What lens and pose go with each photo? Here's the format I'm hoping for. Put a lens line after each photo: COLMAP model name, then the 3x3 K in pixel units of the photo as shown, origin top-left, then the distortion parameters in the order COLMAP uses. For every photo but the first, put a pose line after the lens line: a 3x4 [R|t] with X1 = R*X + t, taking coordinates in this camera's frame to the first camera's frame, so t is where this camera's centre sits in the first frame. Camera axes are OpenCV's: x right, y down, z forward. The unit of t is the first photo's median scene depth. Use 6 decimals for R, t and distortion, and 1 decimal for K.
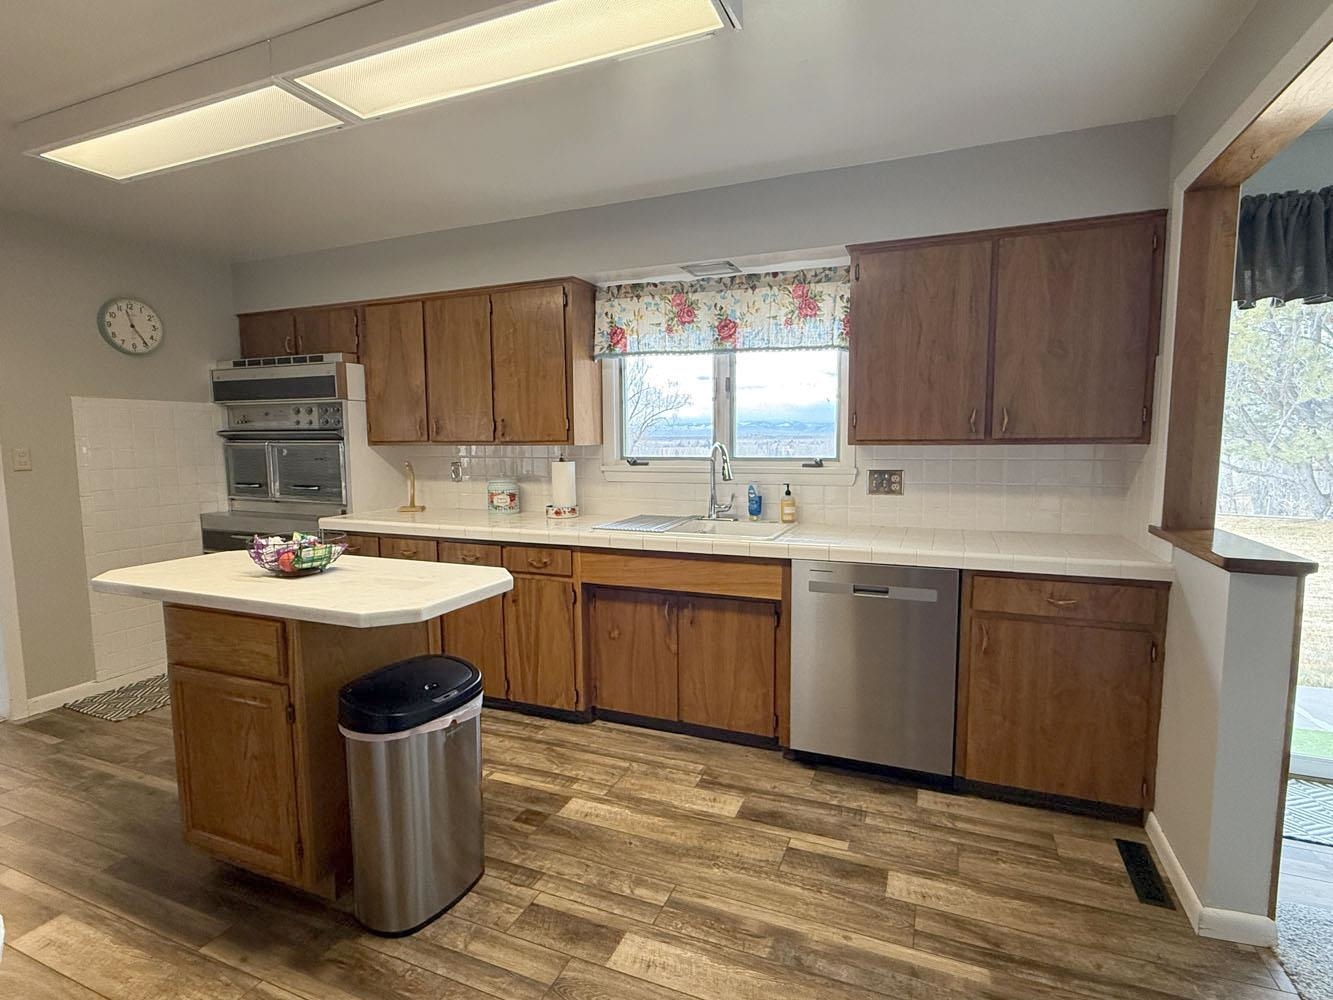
lens RADIAL K [[674.4, 0, 662.4], [0, 674.4, 504.5], [0, 0, 1]] dist [-0.004089, -0.001558]
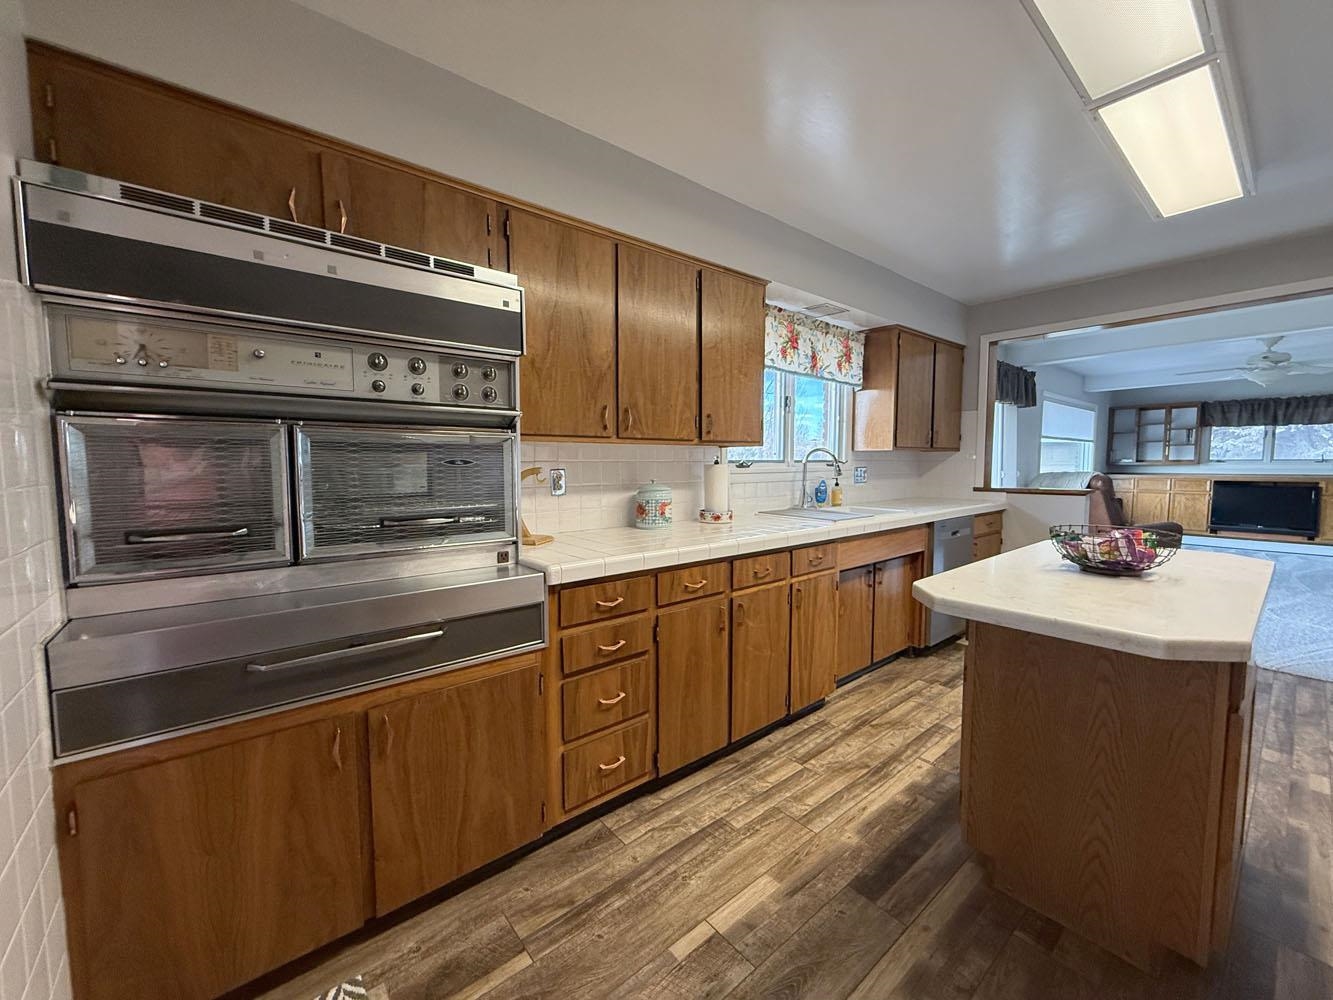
lens RADIAL K [[535.2, 0, 665.2], [0, 535.2, 500.6], [0, 0, 1]] dist [0.002827, -0.000178]
pose [[0.458158, -0.058363, 0.886953, -0.980584], [0.089308, 0.995815, 0.019394, -0.037759], [-0.884373, 0.070327, 0.461453, 0.814211]]
